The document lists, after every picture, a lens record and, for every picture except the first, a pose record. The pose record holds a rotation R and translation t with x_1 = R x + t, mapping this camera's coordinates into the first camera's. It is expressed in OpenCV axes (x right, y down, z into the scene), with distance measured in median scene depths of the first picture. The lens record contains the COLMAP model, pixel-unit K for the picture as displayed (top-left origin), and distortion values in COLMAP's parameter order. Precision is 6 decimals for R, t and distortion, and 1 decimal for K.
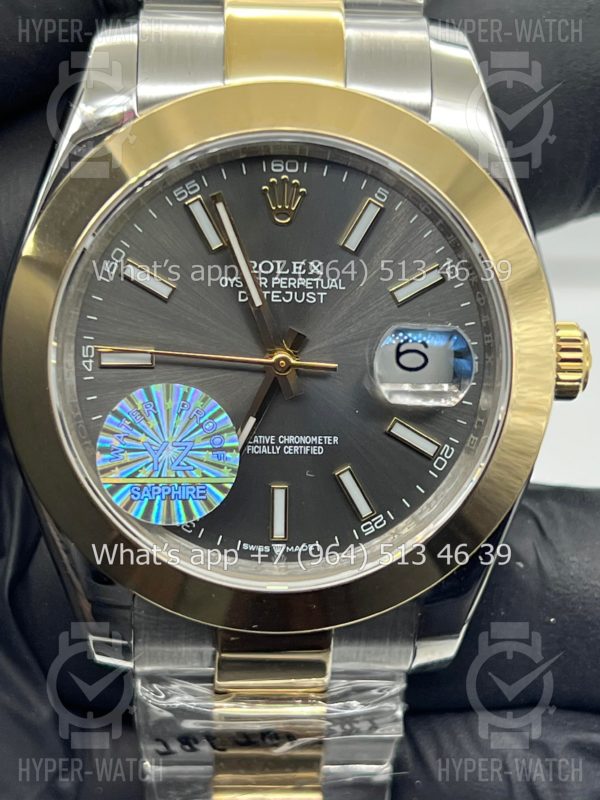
lens RADIAL K [[1861.1, 0, 300.0], [0, 1861.1, 400.0], [0, 0, 1]] dist [0.101989, 0.350182]
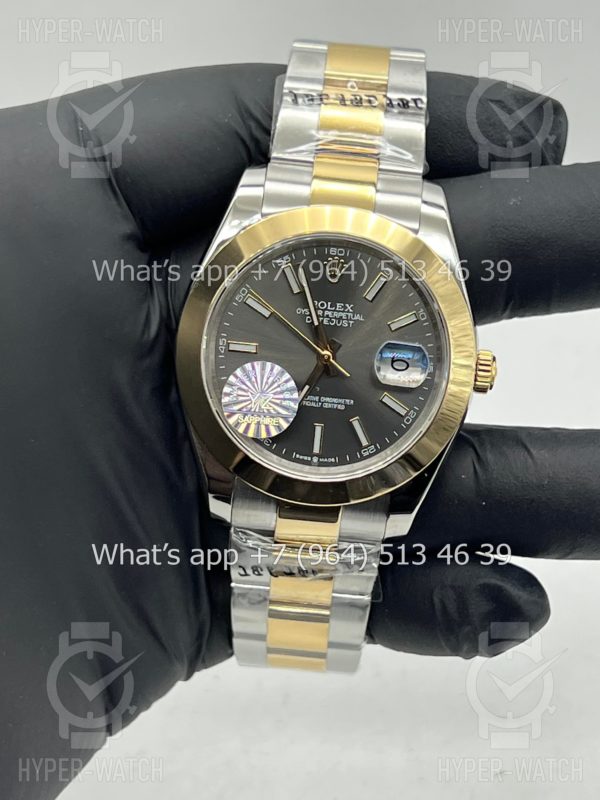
lens RADIAL K [[1861.1, 0, 300.0], [0, 1861.1, 400.0], [0, 0, 1]] dist [0.101989, 0.350182]
pose [[0.994289, 0.088393, -0.059795, 0.078083], [-0.091218, 0.994755, -0.046280, 0.109158], [0.055391, 0.051470, 0.997137, -0.833851]]
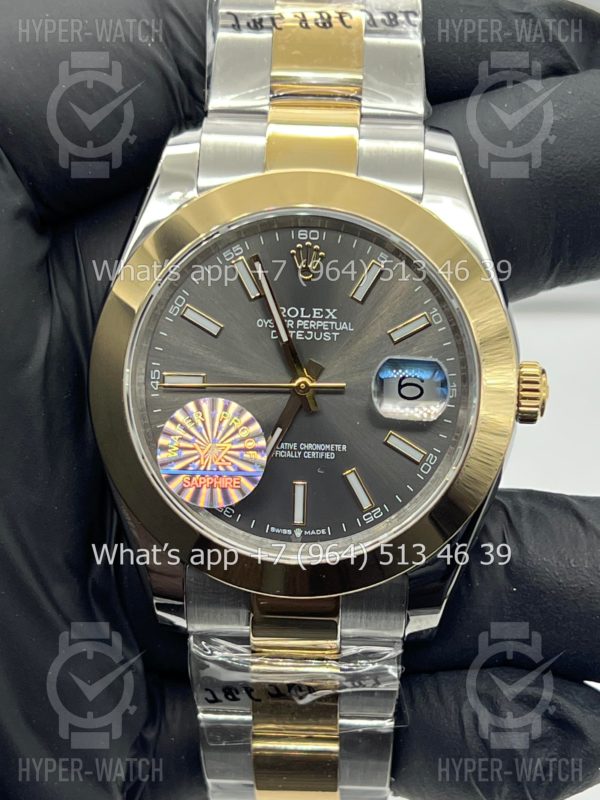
lens RADIAL K [[1871.7, 0, 301.4], [0, 1871.7, 458.4], [0, 0, 1]] dist [0.053047, 0.585306]
pose [[0.995845, 0.021258, -0.088548, 0.104645], [-0.025988, 0.998277, -0.052613, 0.097832], [0.087277, 0.054695, 0.994681, -0.289483]]
